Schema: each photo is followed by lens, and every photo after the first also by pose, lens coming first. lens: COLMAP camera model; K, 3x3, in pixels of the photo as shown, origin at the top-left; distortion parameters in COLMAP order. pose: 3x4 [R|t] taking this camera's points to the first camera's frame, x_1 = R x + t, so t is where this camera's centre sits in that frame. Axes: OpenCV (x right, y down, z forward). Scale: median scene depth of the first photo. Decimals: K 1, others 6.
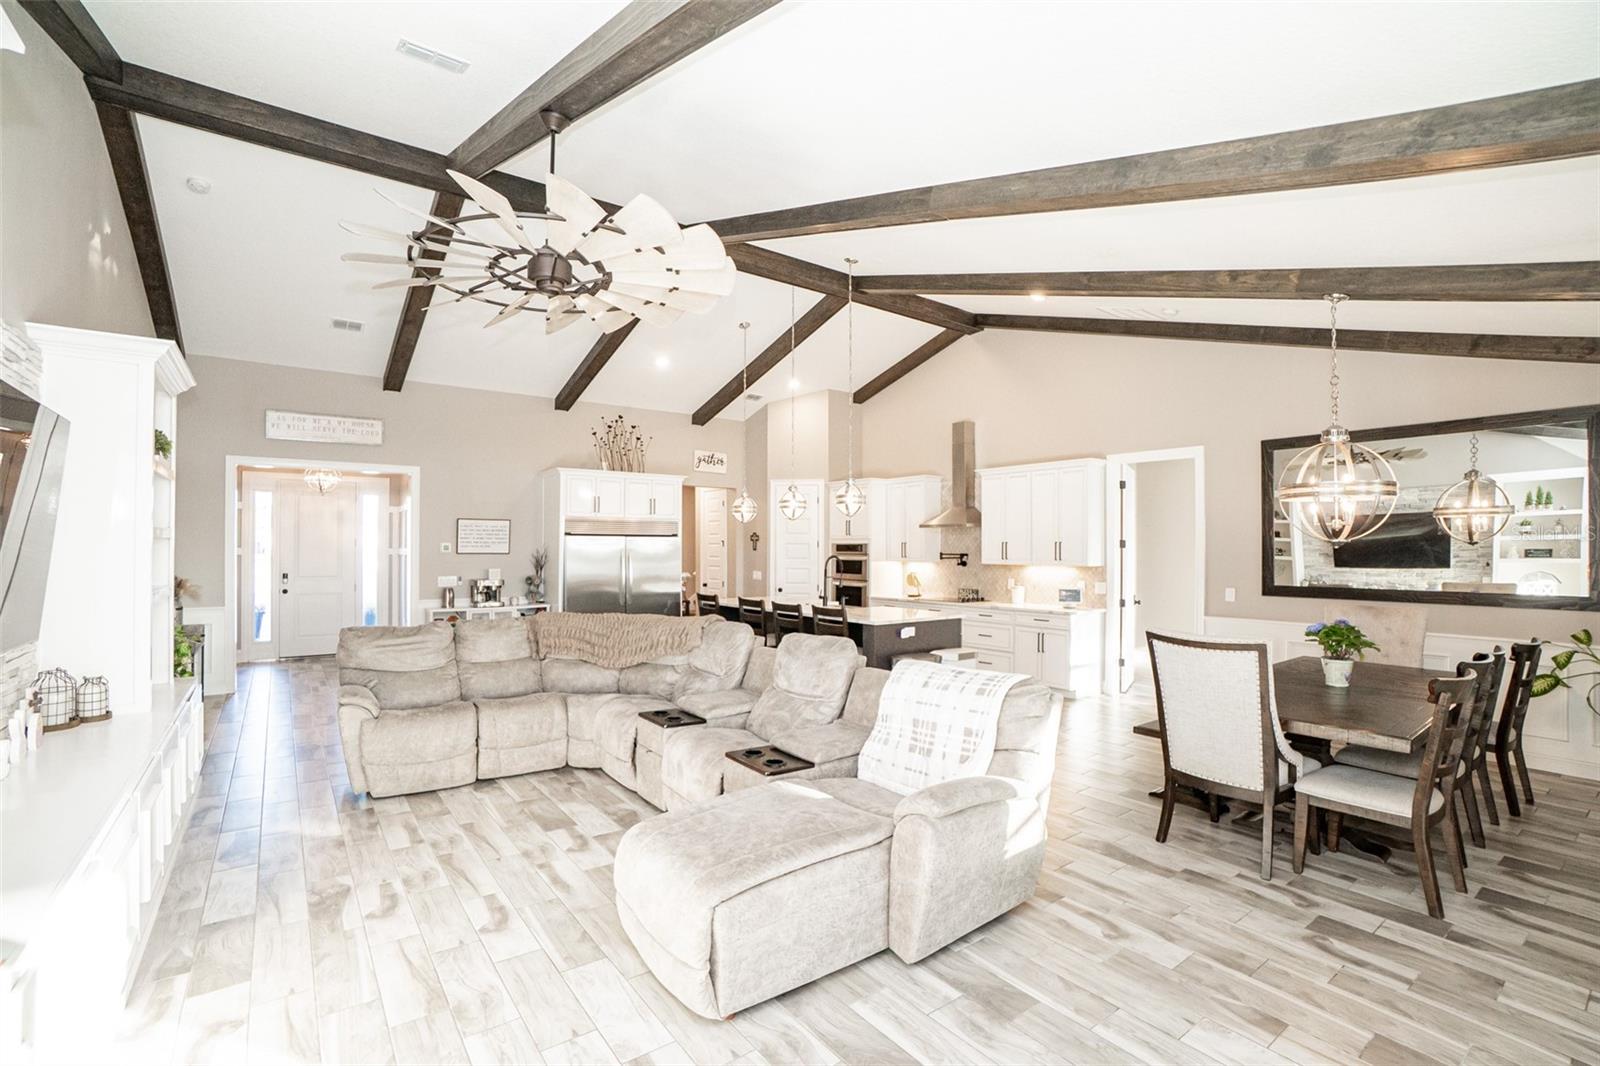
lens RADIAL K [[707.1, 0, 769.8], [0, 707.1, 544.3], [0, 0, 1]] dist [-0.043425, 0.000419]
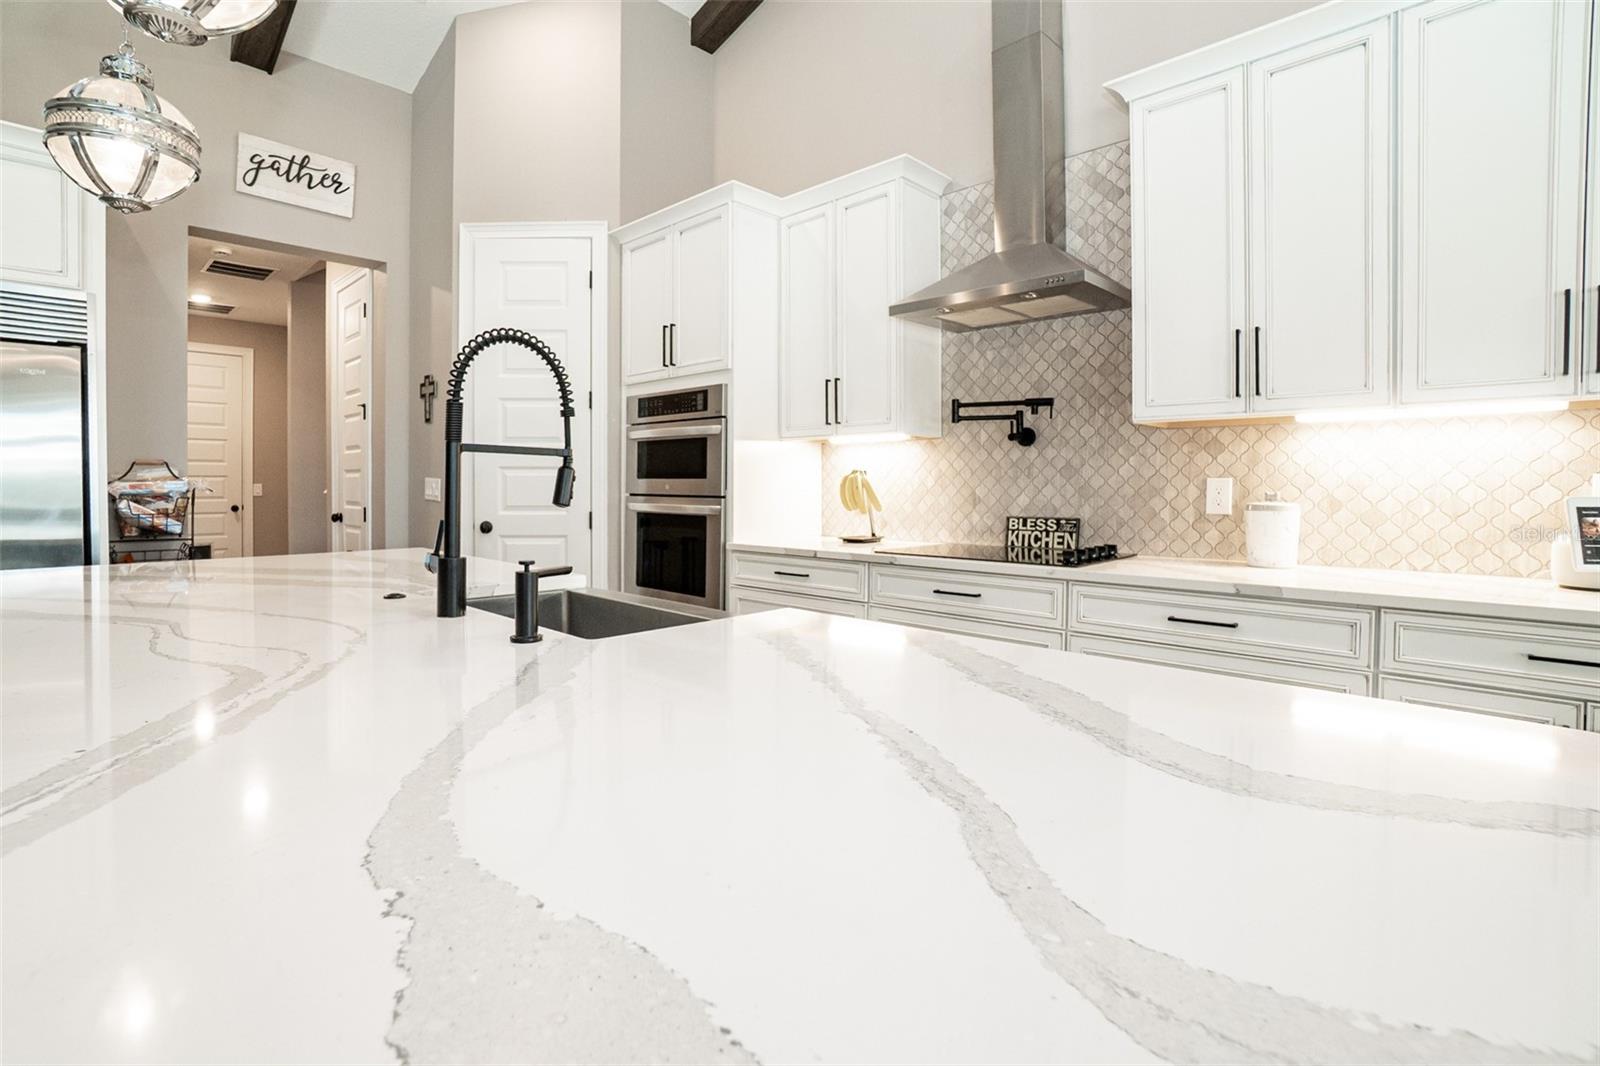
lens RADIAL K [[757.2, 0, 765.6], [0, 757.2, 497.3], [0, 0, 1]] dist [-0.037166, 0.001196]
pose [[0.986592, -0.005497, 0.163116, 0.108762], [0.001363, 0.999675, 0.025447, 0.046636], [-0.163202, -0.024883, 0.986279, 0.701164]]
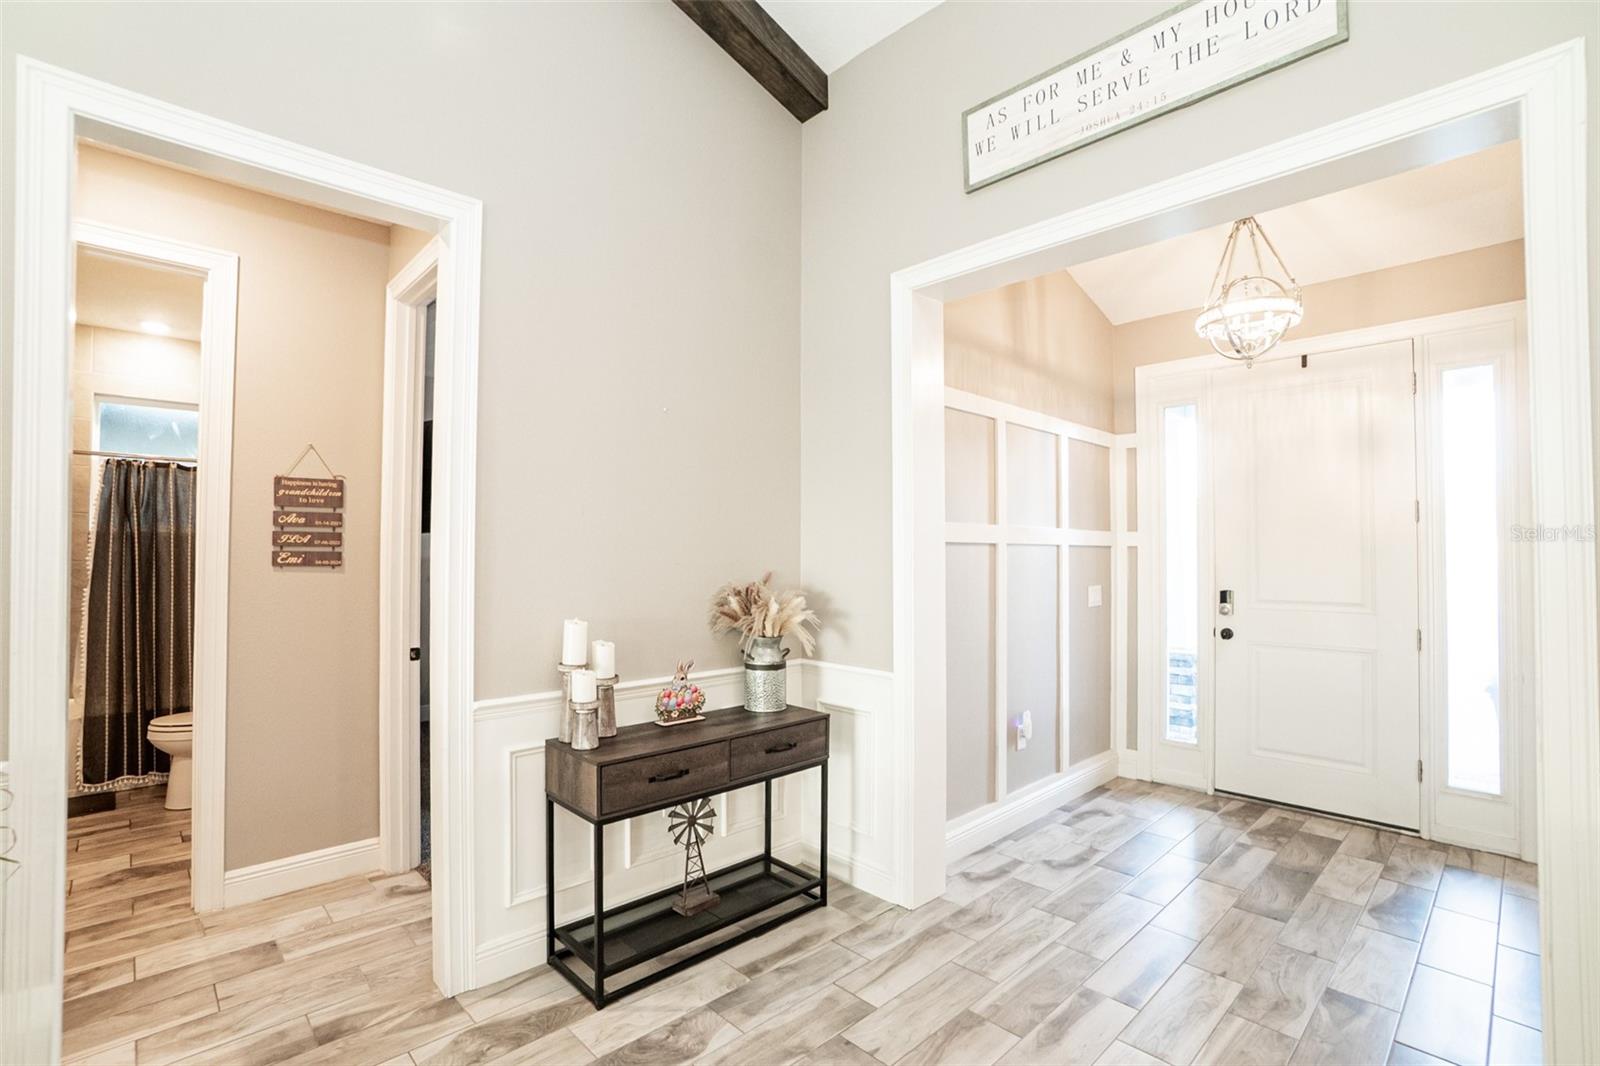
lens RADIAL K [[750.0, 0, 796.2], [0, 750.0, 540.2], [0, 0, 1]] dist [-0.002216, -0.000469]
pose [[0.173049, -0.018095, -0.984747, -0.326409], [0.005024, 0.999834, -0.017490, 0.019938], [0.984900, -0.001921, 0.173111, 0.730415]]
